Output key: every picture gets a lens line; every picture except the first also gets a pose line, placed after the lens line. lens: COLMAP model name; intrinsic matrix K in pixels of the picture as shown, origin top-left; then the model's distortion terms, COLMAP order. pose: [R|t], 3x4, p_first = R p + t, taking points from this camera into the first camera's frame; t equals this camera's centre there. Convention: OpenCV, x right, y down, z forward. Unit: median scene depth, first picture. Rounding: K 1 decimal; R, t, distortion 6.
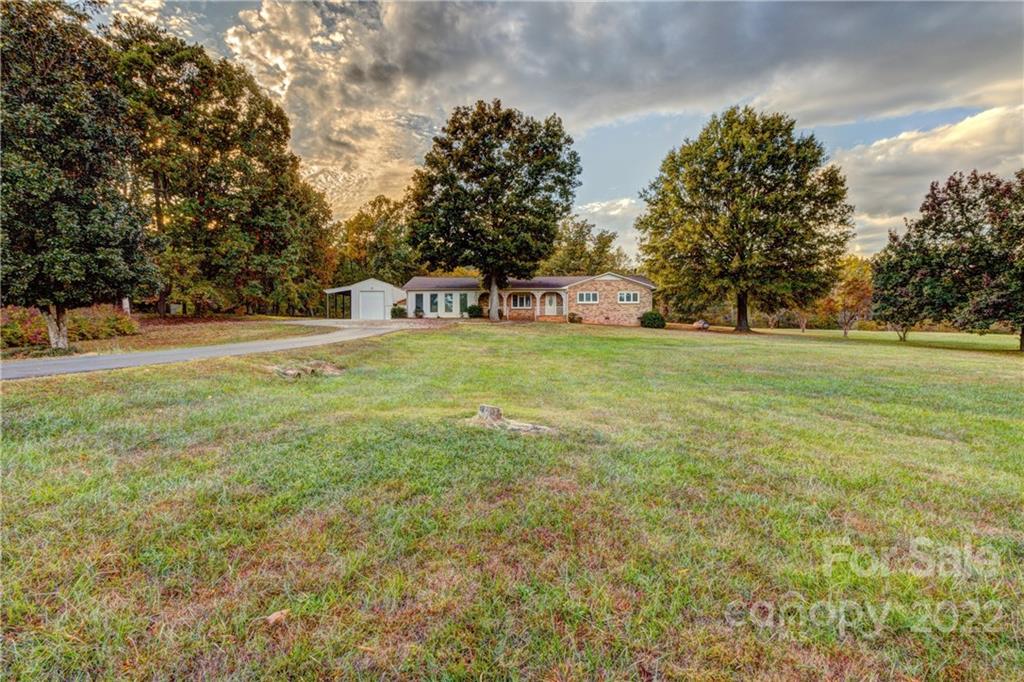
lens RADIAL K [[472.5, 0, 512.0], [0, 472.5, 341.0], [0, 0, 1]] dist [0.001923, 0.000349]
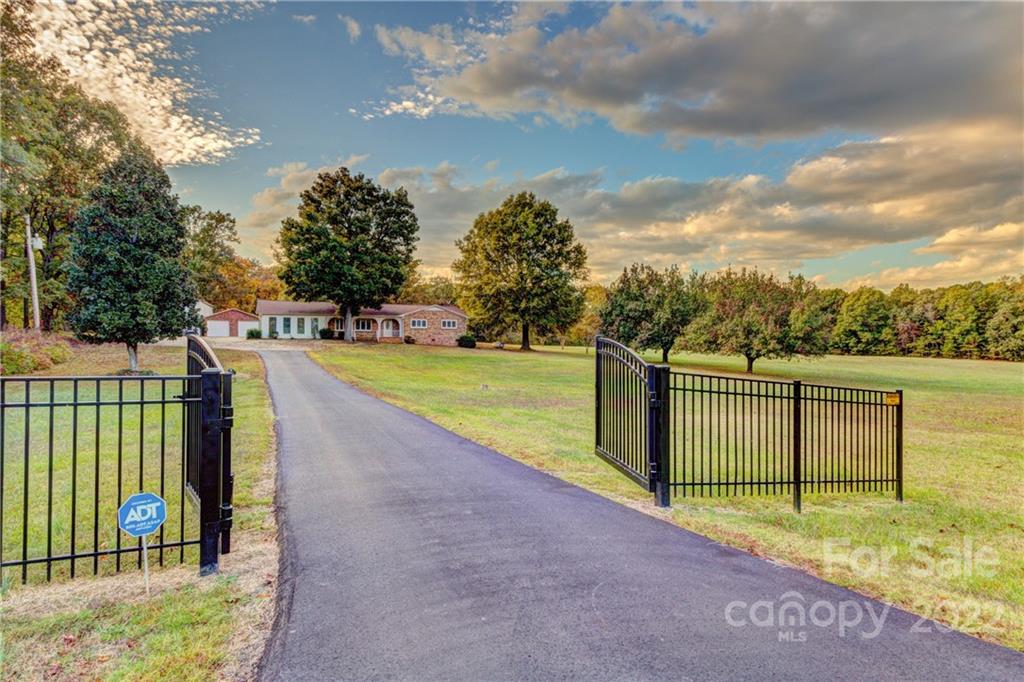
lens RADIAL K [[530.4, 0, 512.0], [0, 530.4, 341.0], [0, 0, 1]] dist [0.002306, 0.000042]
pose [[0.897346, 0.005514, 0.441294, -0.245911], [0.004468, 0.999757, -0.021577, -0.013012], [-0.441306, 0.021334, 0.897103, -0.396296]]
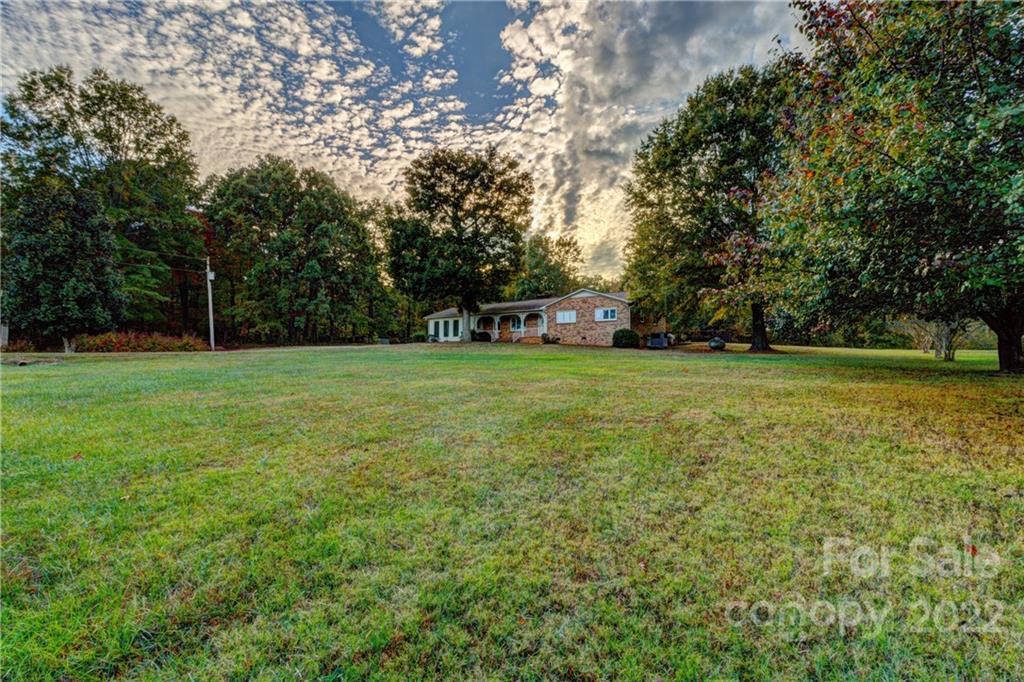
lens RADIAL K [[472.5, 0, 512.0], [0, 472.5, 341.0], [0, 0, 1]] dist [0.001923, 0.000349]
pose [[0.831711, -0.022483, -0.554753, 0.595937], [-0.013380, 0.998078, -0.060509, 0.015259], [0.555047, 0.057749, 0.829812, 0.155741]]
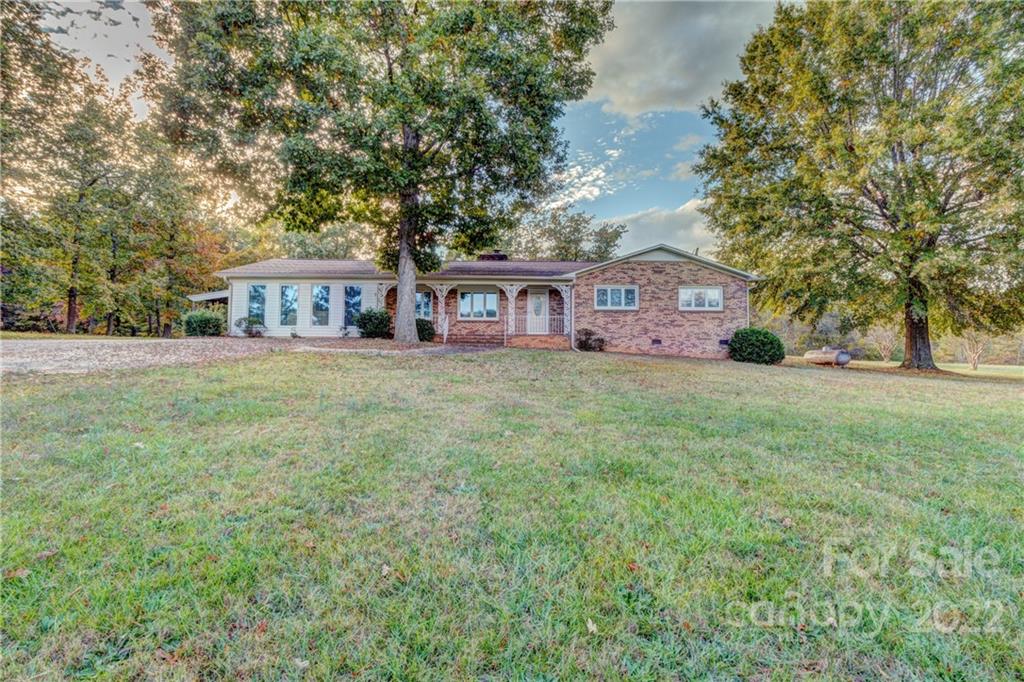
lens RADIAL K [[472.5, 0, 512.0], [0, 472.5, 341.0], [0, 0, 1]] dist [0.001923, 0.000349]
pose [[0.999159, 0.009150, 0.039975, 0.037224], [-0.006993, 0.998529, -0.053769, -0.022030], [-0.040409, 0.053444, 0.997753, 0.532010]]
